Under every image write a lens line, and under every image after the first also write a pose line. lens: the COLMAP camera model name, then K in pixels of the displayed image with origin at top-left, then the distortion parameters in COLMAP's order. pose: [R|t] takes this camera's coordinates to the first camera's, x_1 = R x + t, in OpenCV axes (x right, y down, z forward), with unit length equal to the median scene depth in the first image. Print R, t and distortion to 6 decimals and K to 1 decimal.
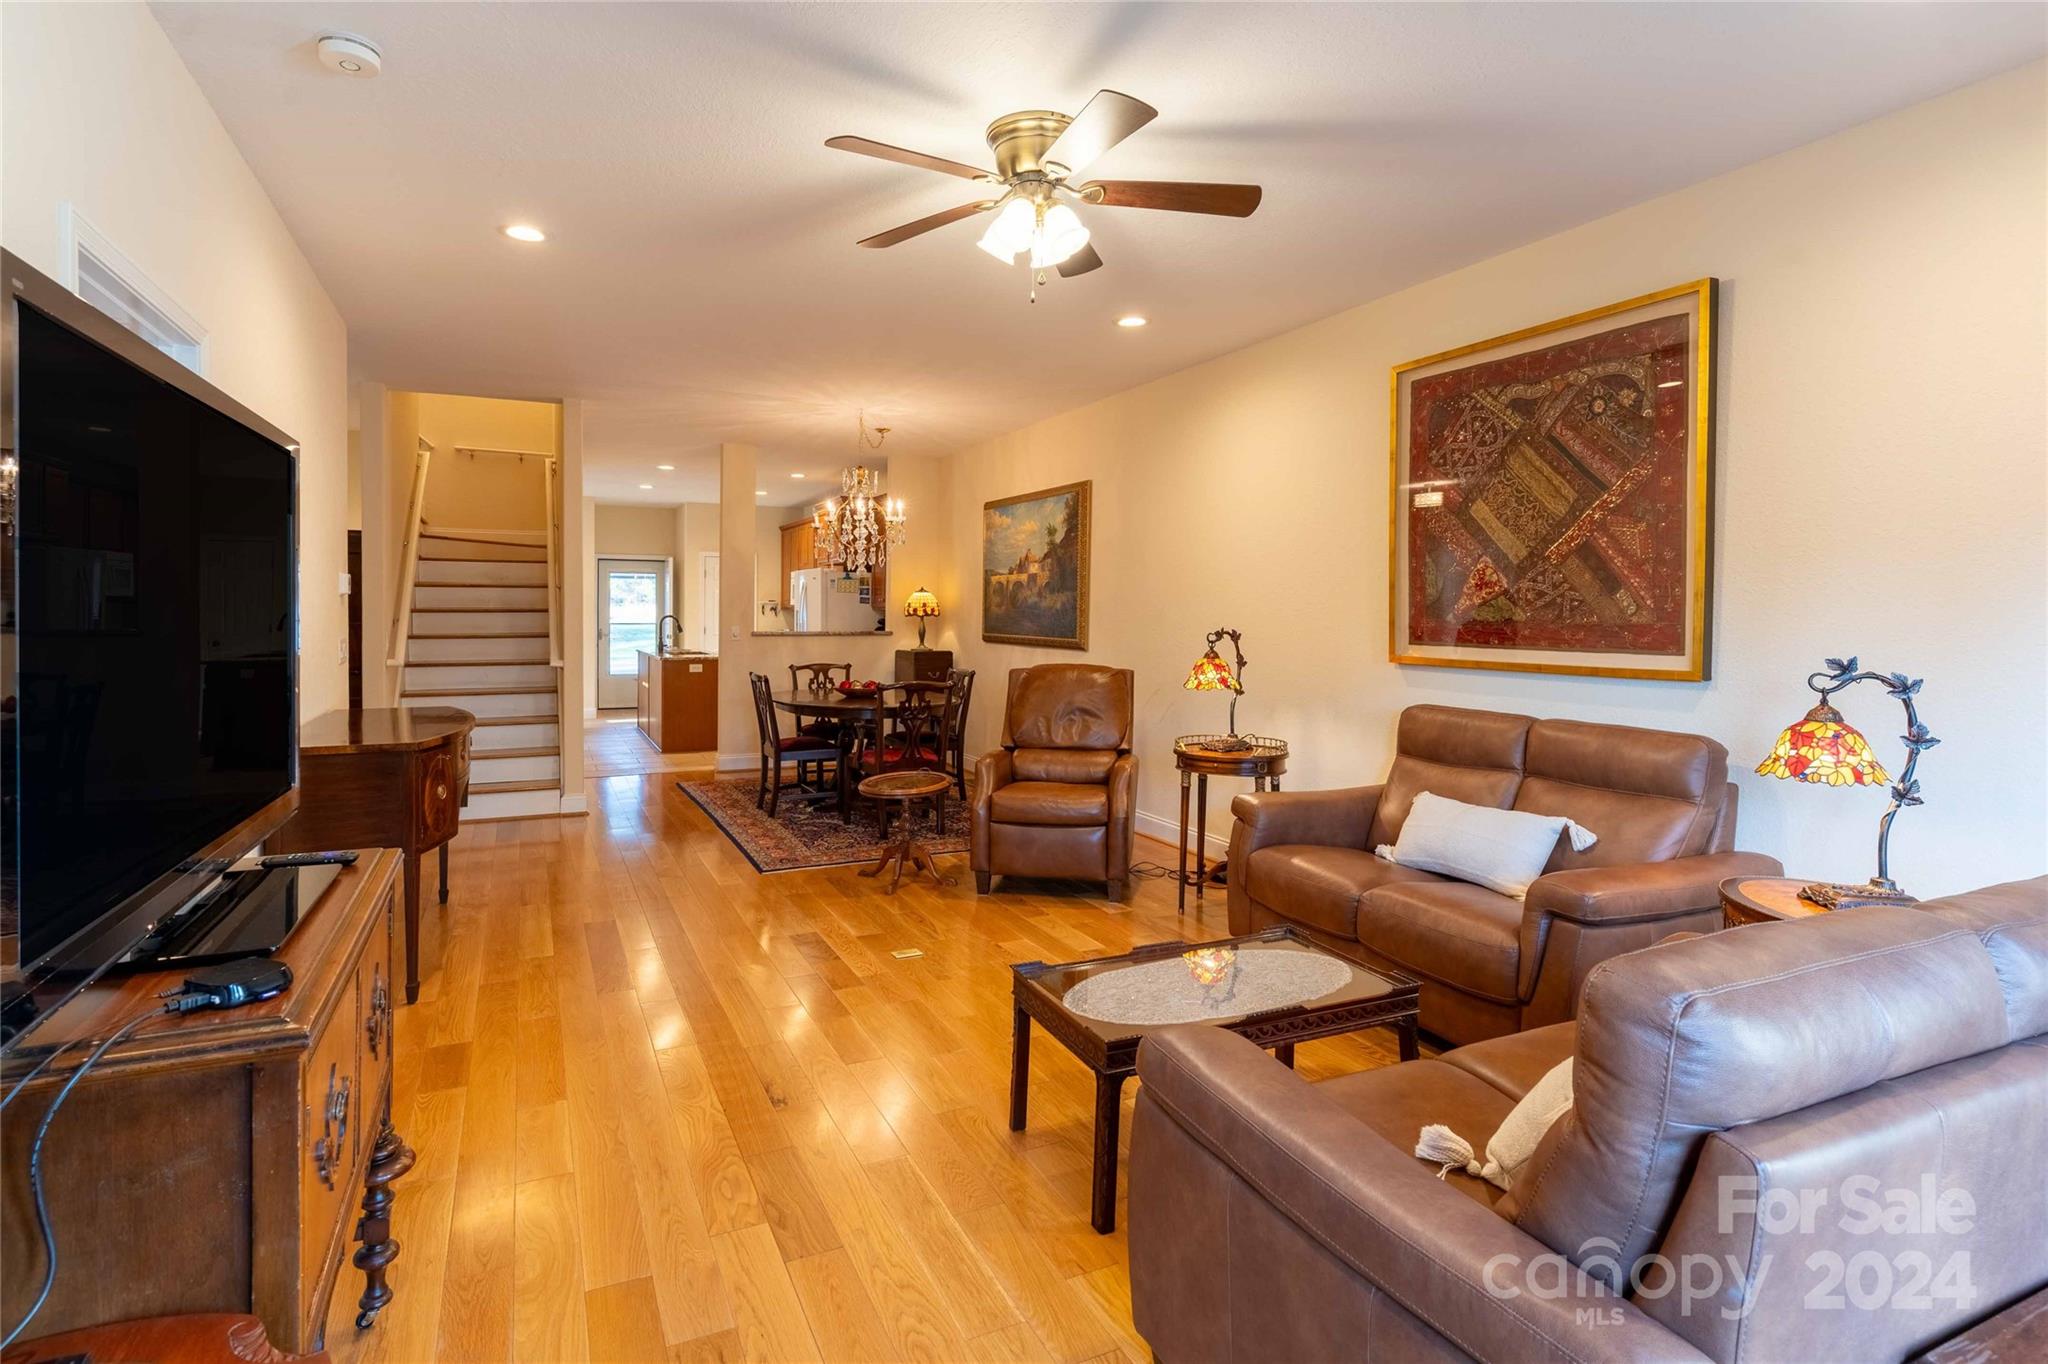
lens RADIAL K [[988.4, 0, 960.8], [0, 988.4, 624.5], [0, 0, 1]] dist [0.005902, 0.000851]
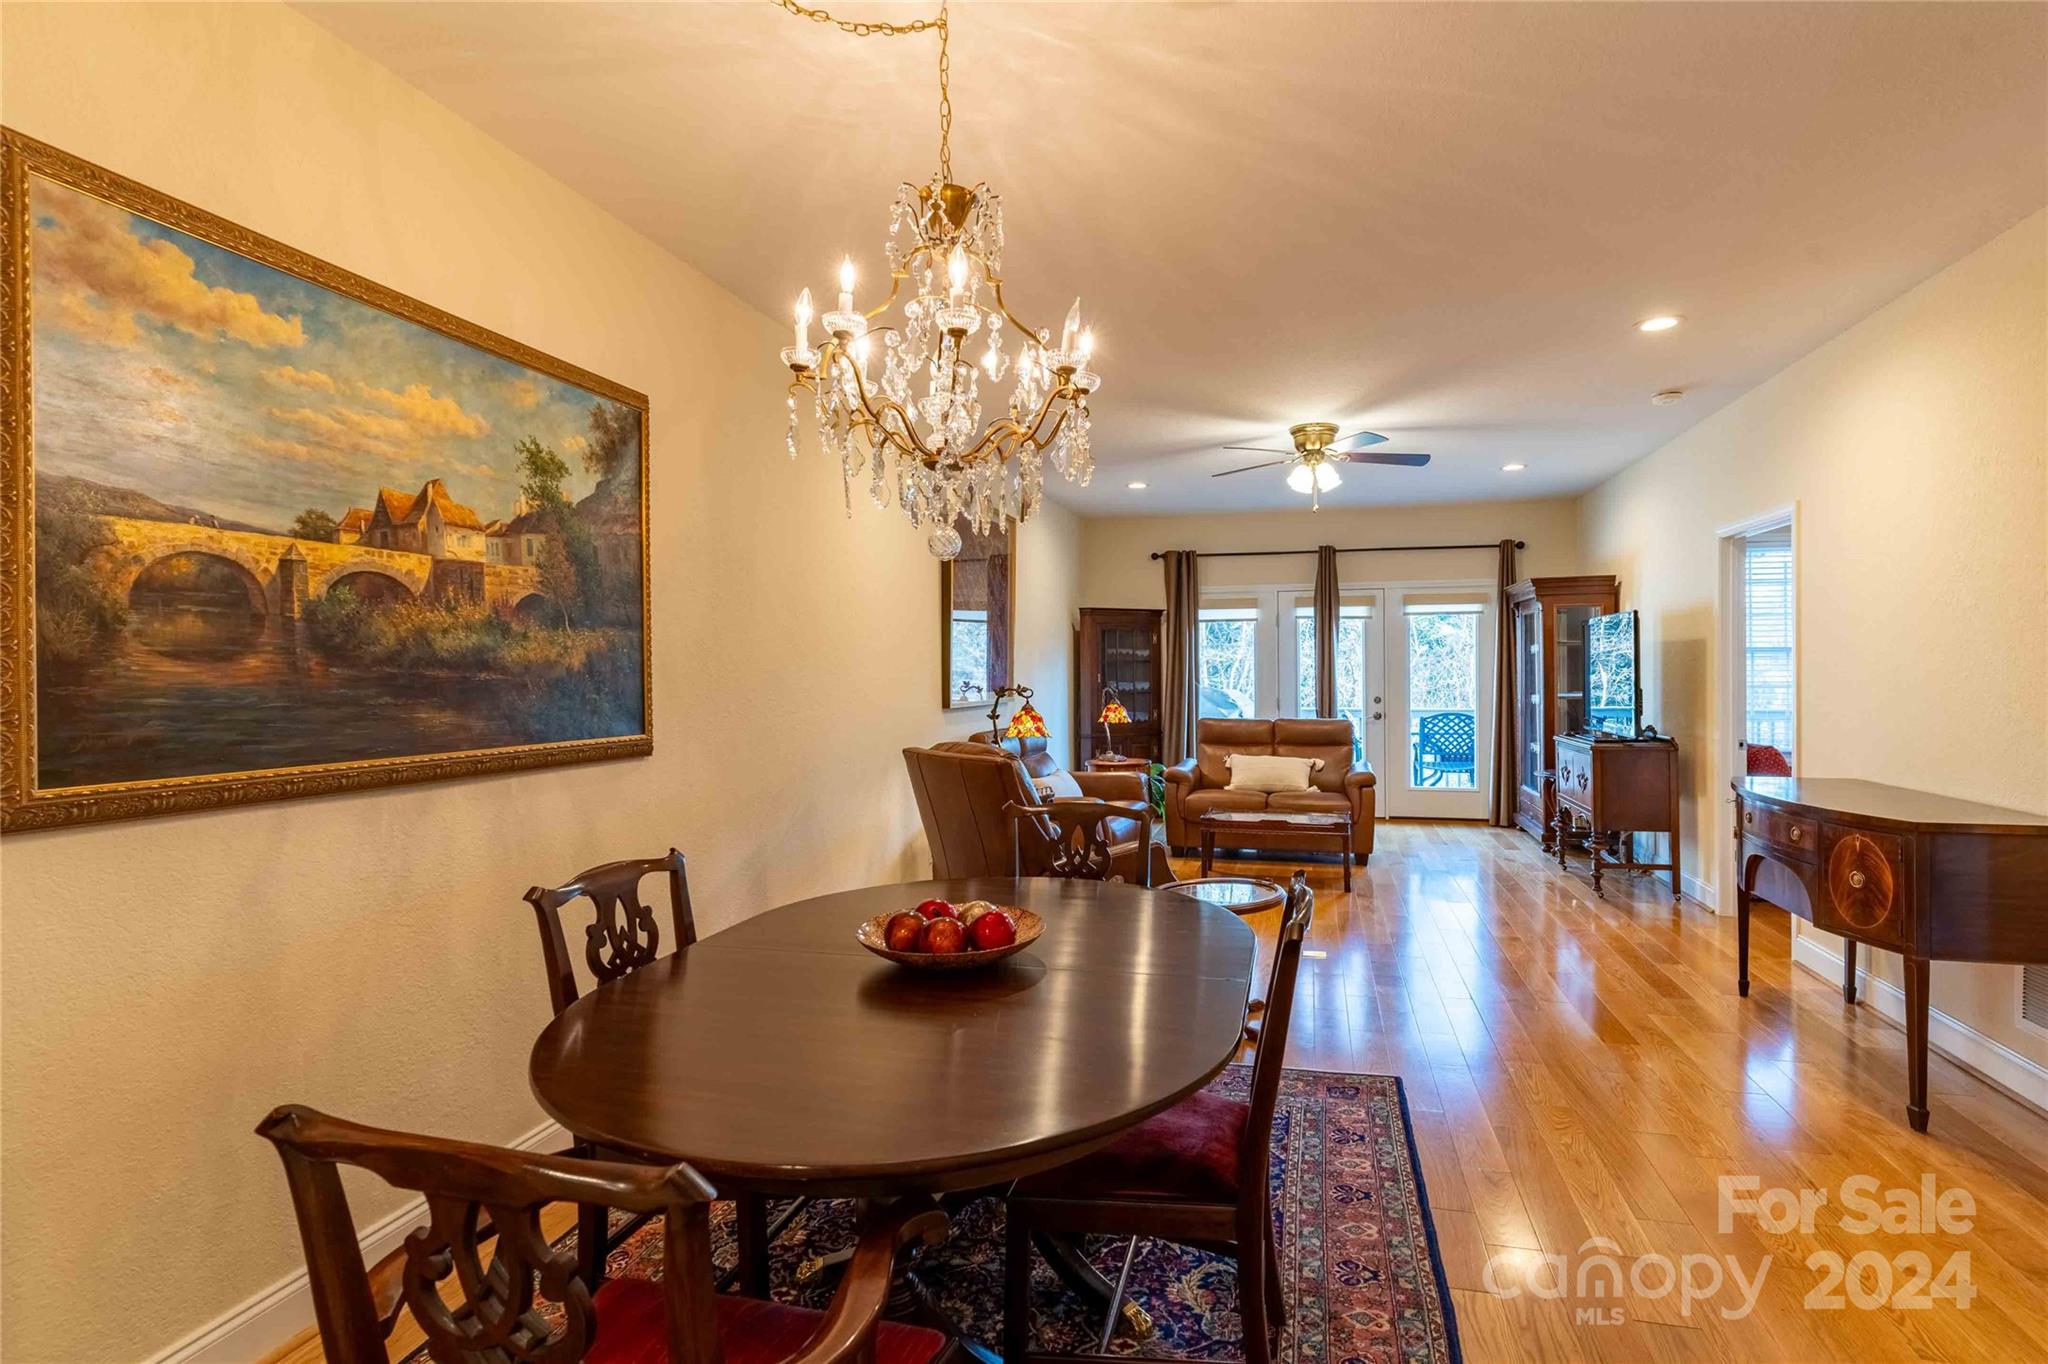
lens RADIAL K [[988.4, 0, 1079.5], [0, 988.4, 683.3], [0, 0, 1]] dist [0.005902, 0.000851]
pose [[-0.797354, -0.009150, 0.603443, -0.309551], [0.009709, 0.999561, 0.027986, -0.018920], [-0.603434, 0.028174, -0.796915, 1.204622]]
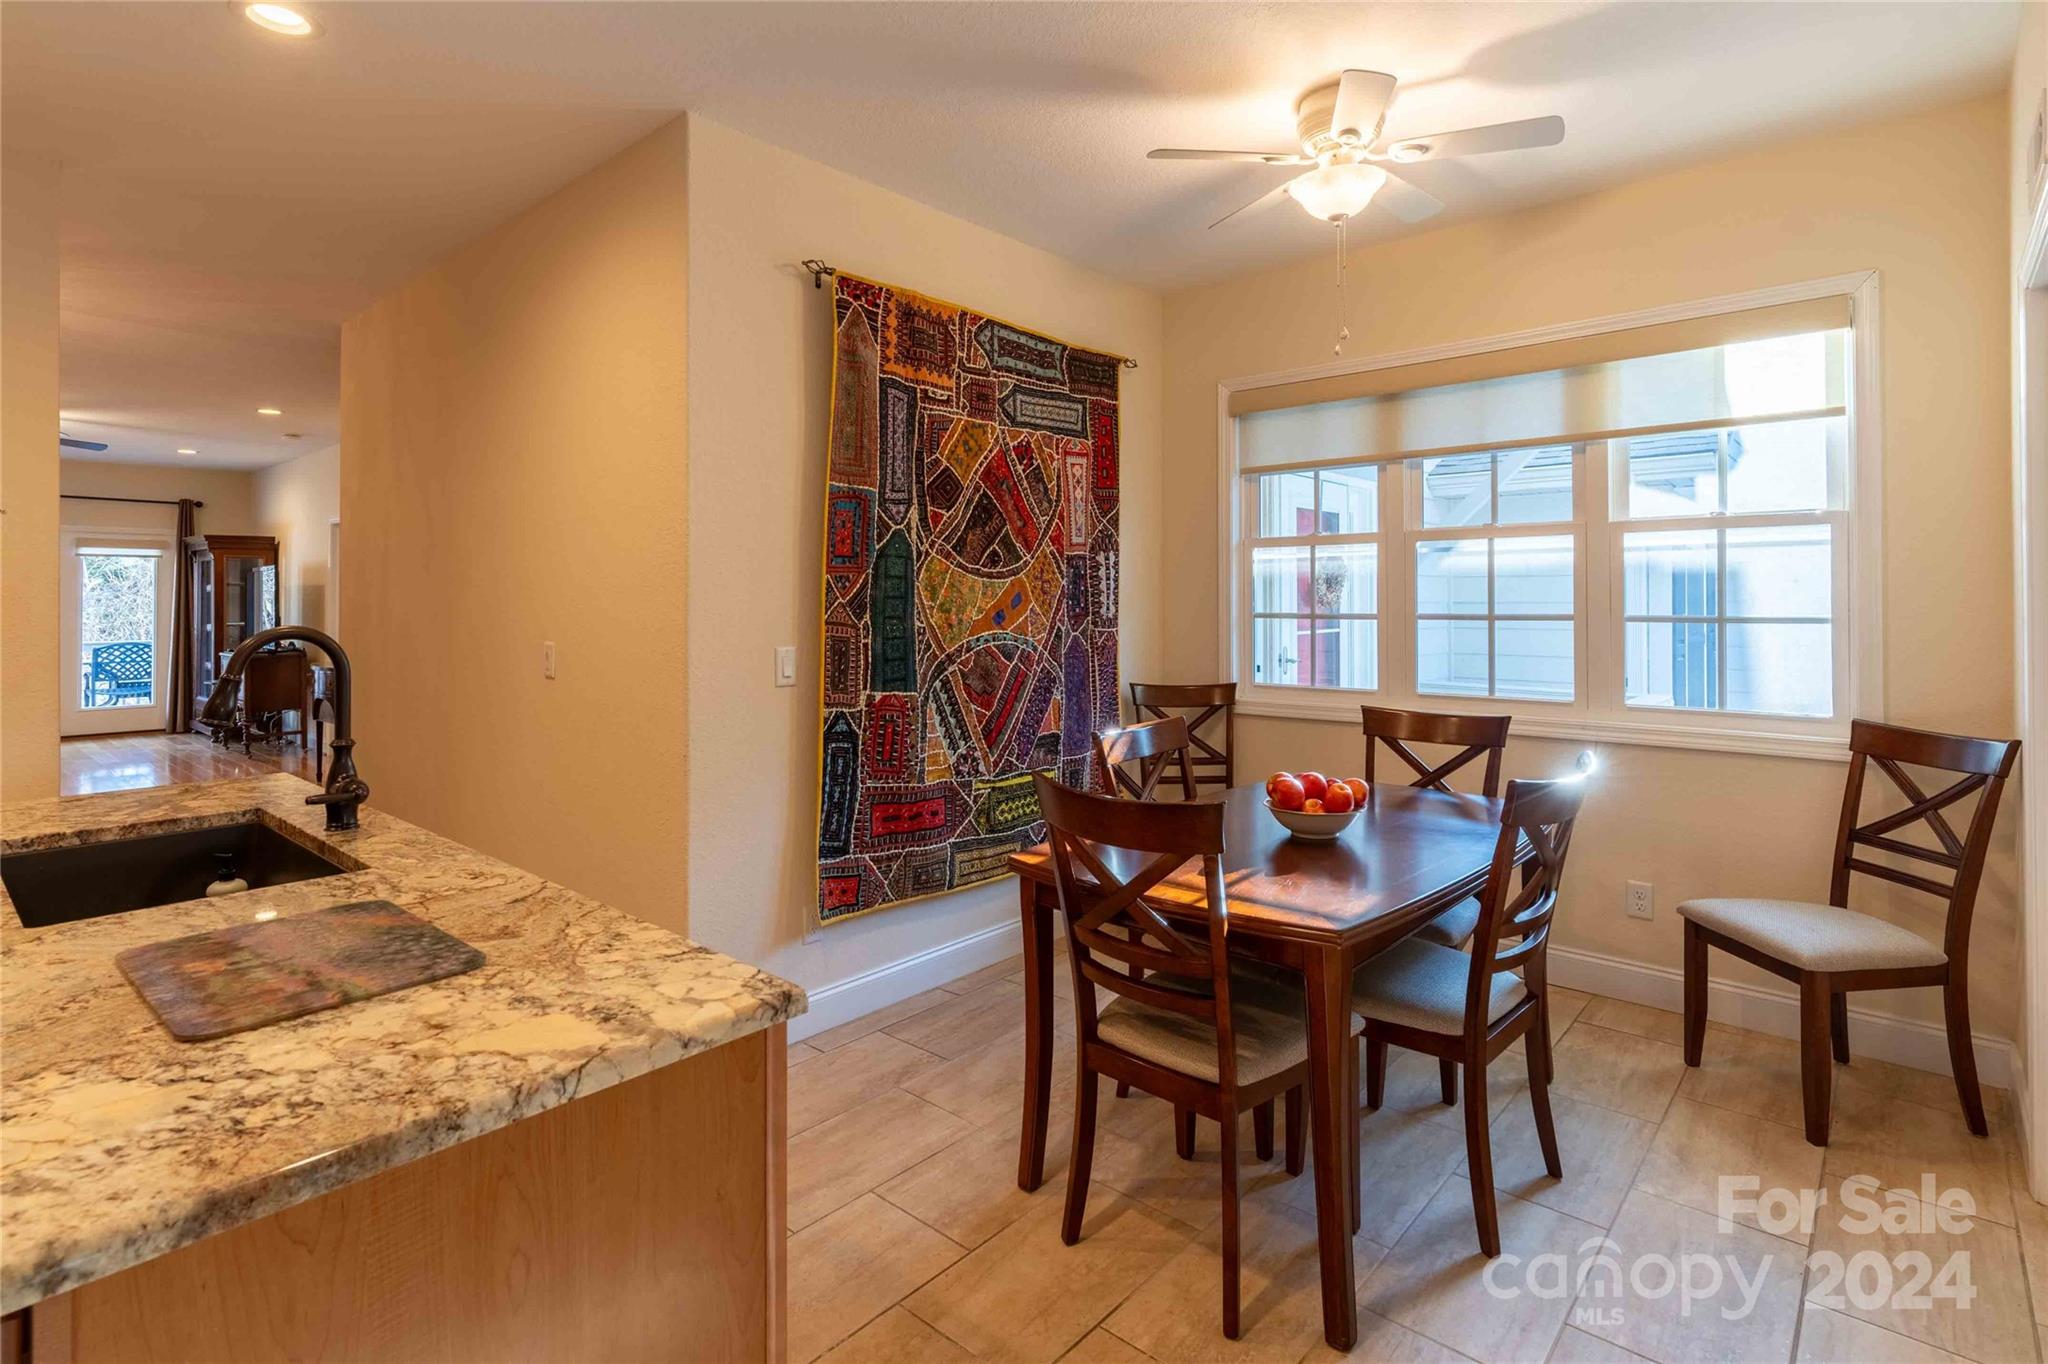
lens RADIAL K [[988.4, 0, 991.0], [0, 988.4, 596.0], [0, 0, 1]] dist [0.005902, 0.000851]
pose [[-0.912697, -0.009879, -0.408518, -0.490826], [-0.011616, 0.999931, 0.001771, -0.026358], [0.408472, 0.006361, -0.912748, 1.775876]]
